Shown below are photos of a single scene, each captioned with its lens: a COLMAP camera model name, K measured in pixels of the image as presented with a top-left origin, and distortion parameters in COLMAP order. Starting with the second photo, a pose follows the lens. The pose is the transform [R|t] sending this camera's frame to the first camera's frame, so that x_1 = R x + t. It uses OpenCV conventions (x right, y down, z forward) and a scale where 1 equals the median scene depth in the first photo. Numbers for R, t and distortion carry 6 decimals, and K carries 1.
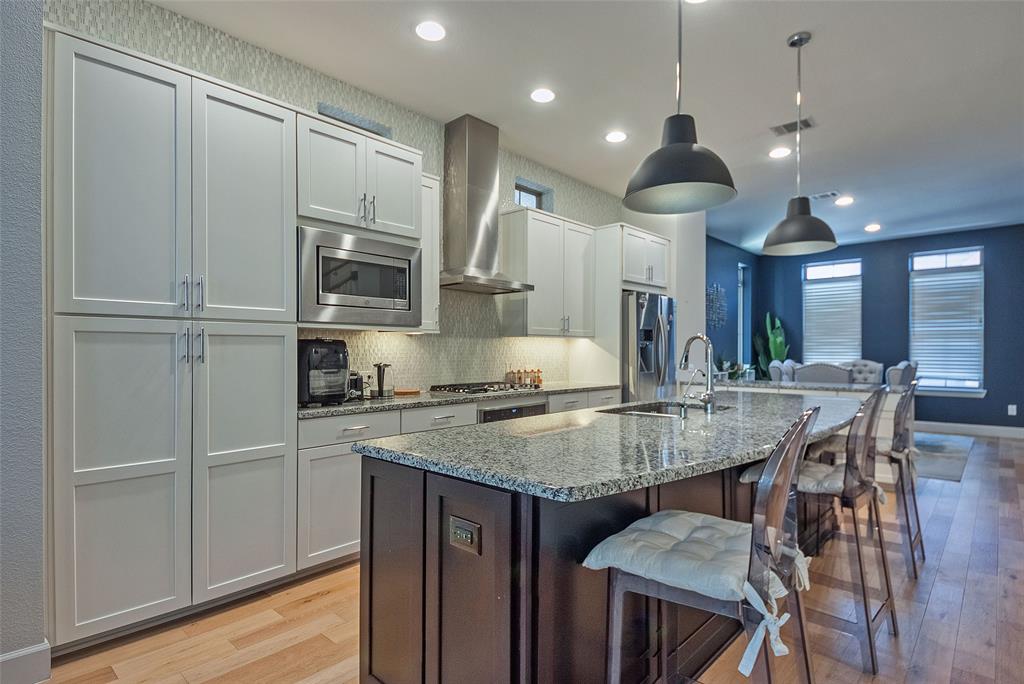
lens RADIAL K [[530.6, 0, 512.0], [0, 530.6, 342.0], [0, 0, 1]] dist [0.001422, -0.000172]
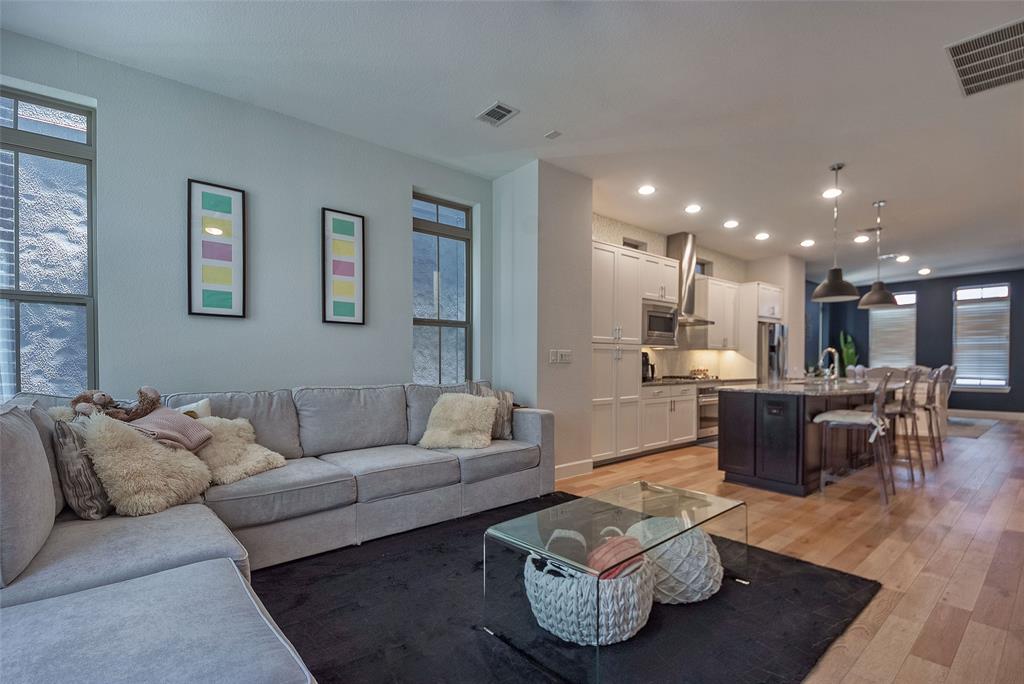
lens RADIAL K [[486.9, 0, 510.5], [0, 486.9, 357.8], [0, 0, 1]] dist [0.034104, -0.026070]
pose [[0.993591, -0.000327, -0.113034, -0.299249], [0.001475, 0.999948, 0.010071, -0.000885], [0.113024, -0.010173, 0.993540, -0.480909]]
